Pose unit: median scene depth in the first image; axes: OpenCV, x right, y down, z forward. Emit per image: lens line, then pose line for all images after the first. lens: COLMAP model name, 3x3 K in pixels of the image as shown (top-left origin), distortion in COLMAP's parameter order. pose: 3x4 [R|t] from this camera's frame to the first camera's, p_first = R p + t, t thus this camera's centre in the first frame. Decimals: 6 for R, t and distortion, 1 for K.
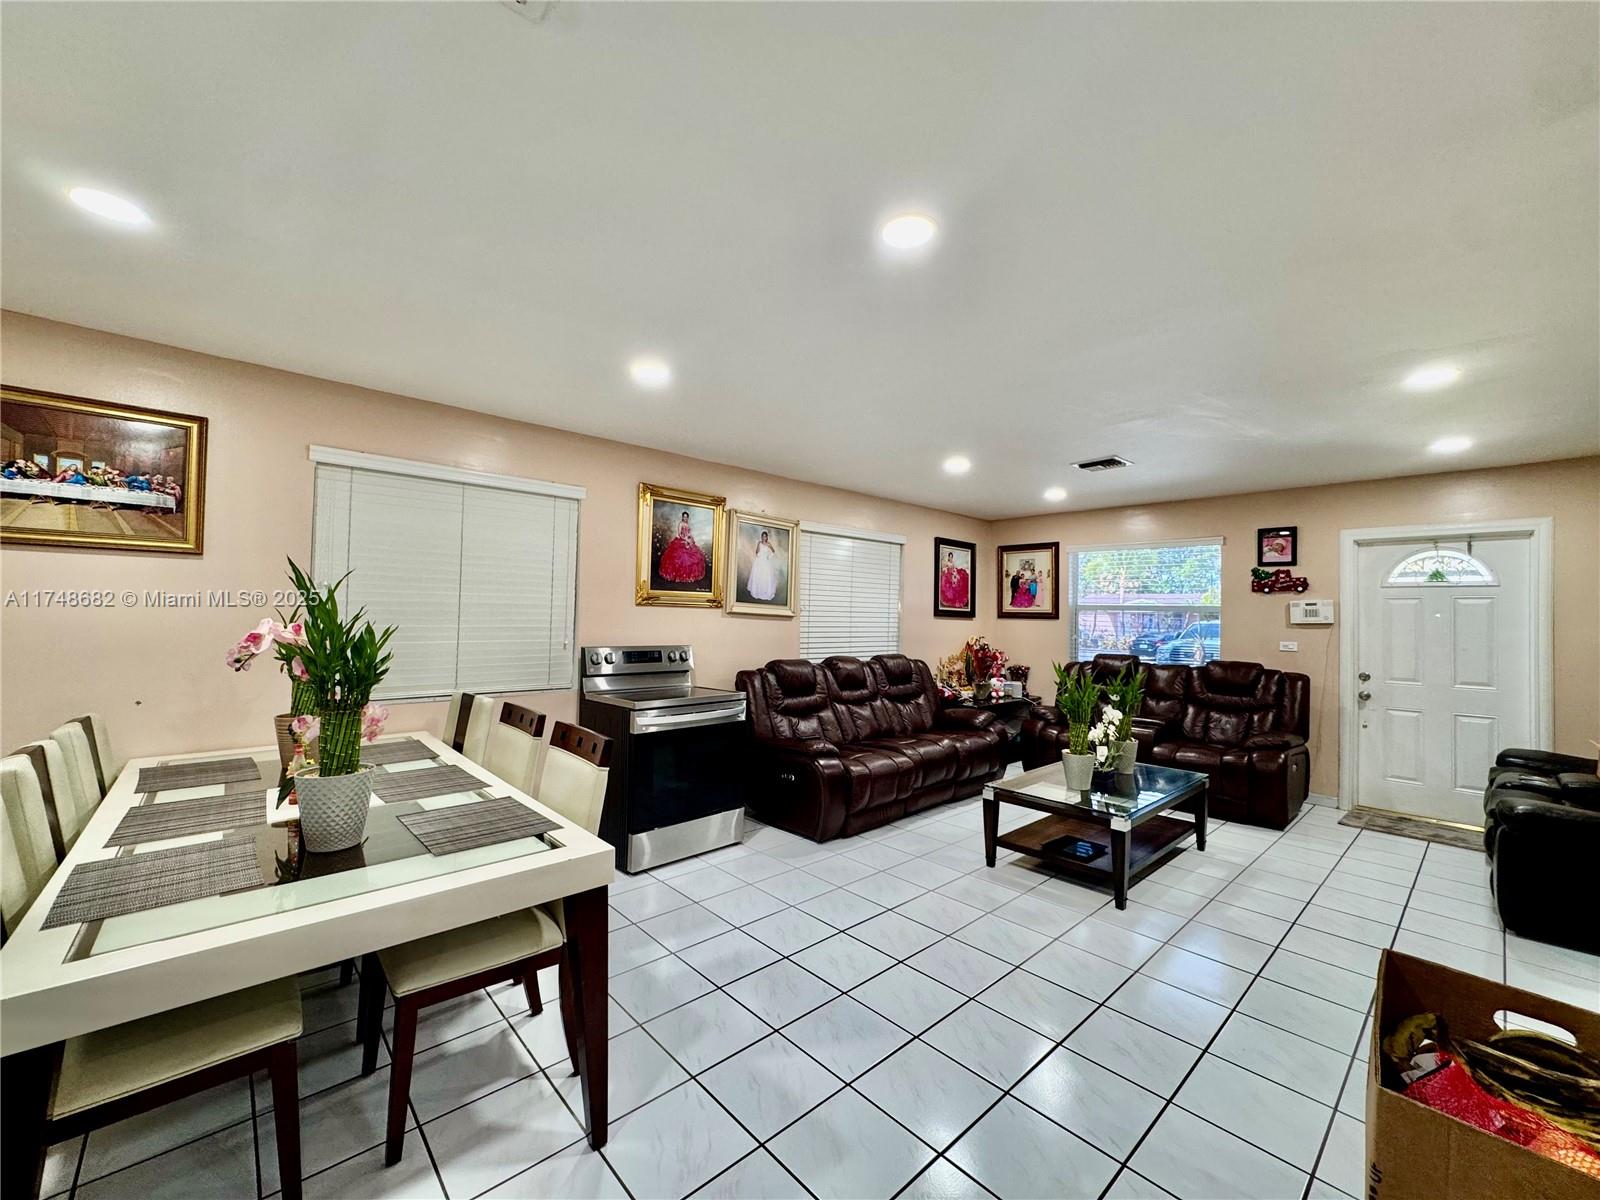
lens RADIAL K [[649.3, 0, 789.3], [0, 649.3, 602.0], [0, 0, 1]] dist [0.000427, 0.000011]
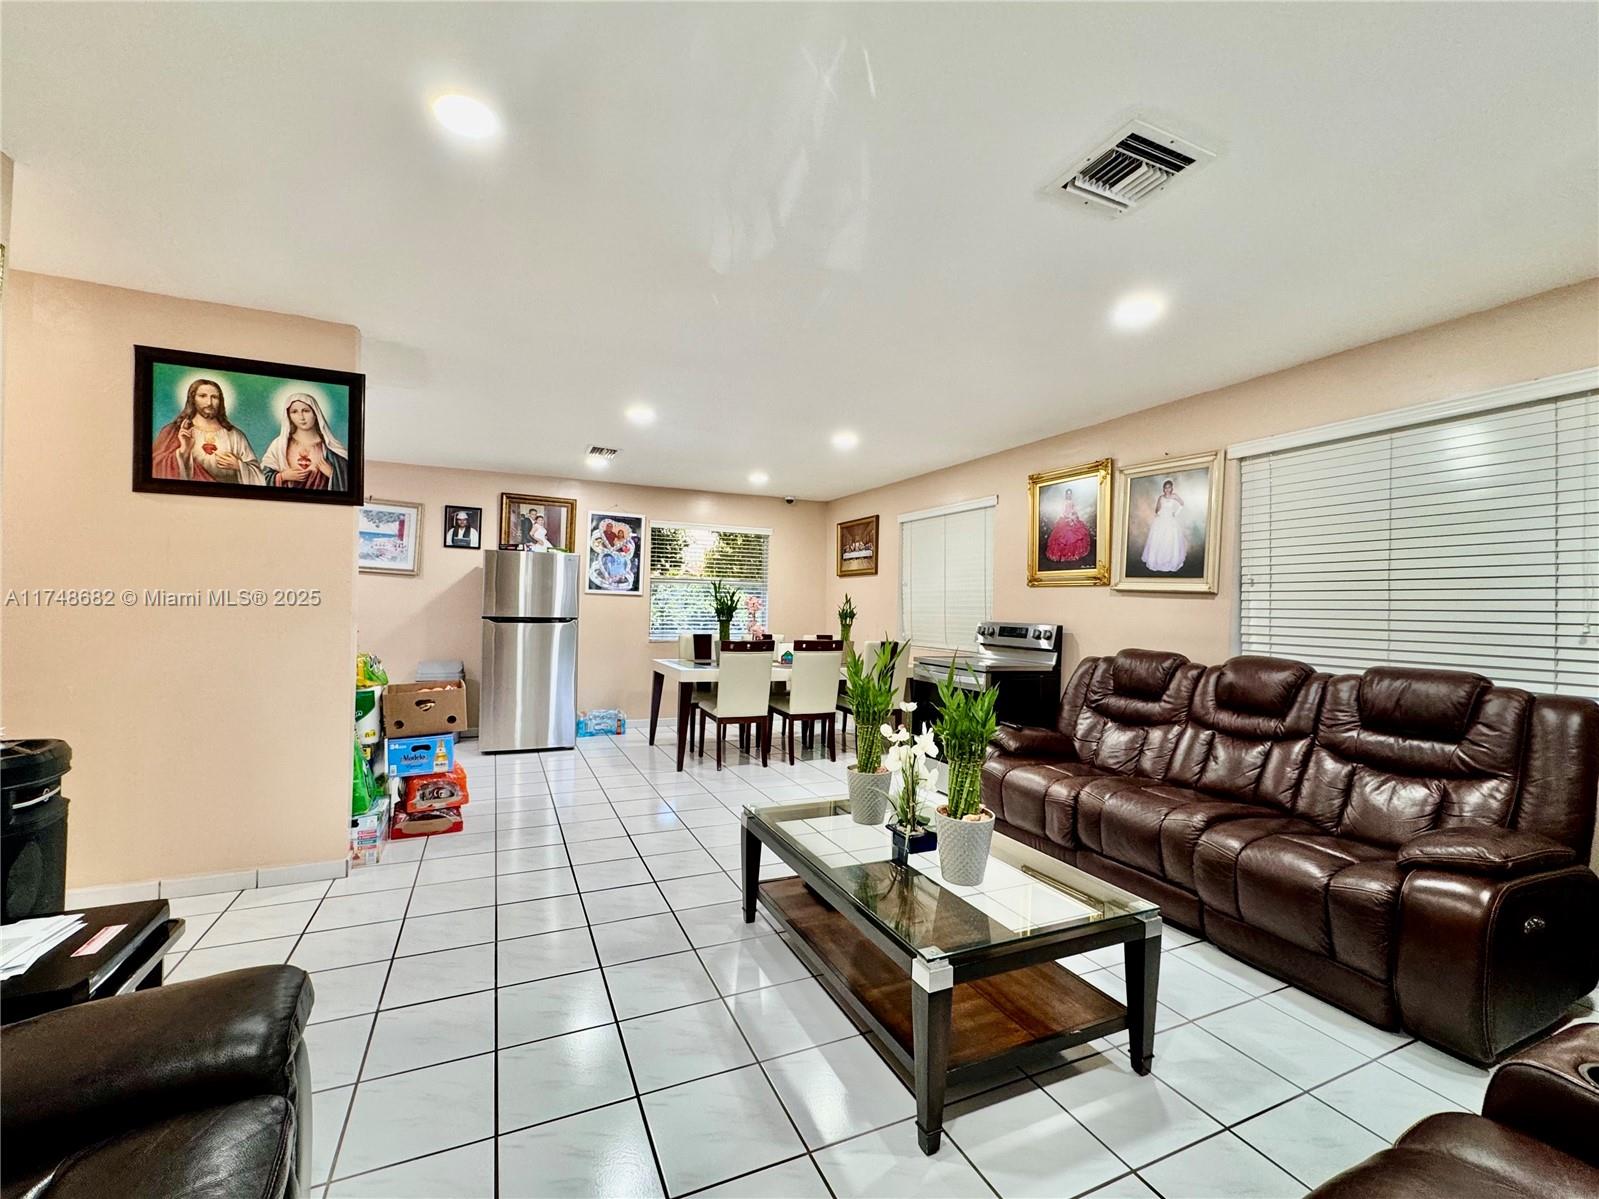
lens RADIAL K [[648.9, 0, 788.8], [0, 648.9, 601.5], [0, 0, 1]] dist [0.000427, 0.000011]
pose [[-0.308148, -0.029824, -0.950871, 0.851504], [-0.004130, 0.999541, -0.030012, 0.058501], [0.951330, -0.005320, -0.308129, 0.857420]]
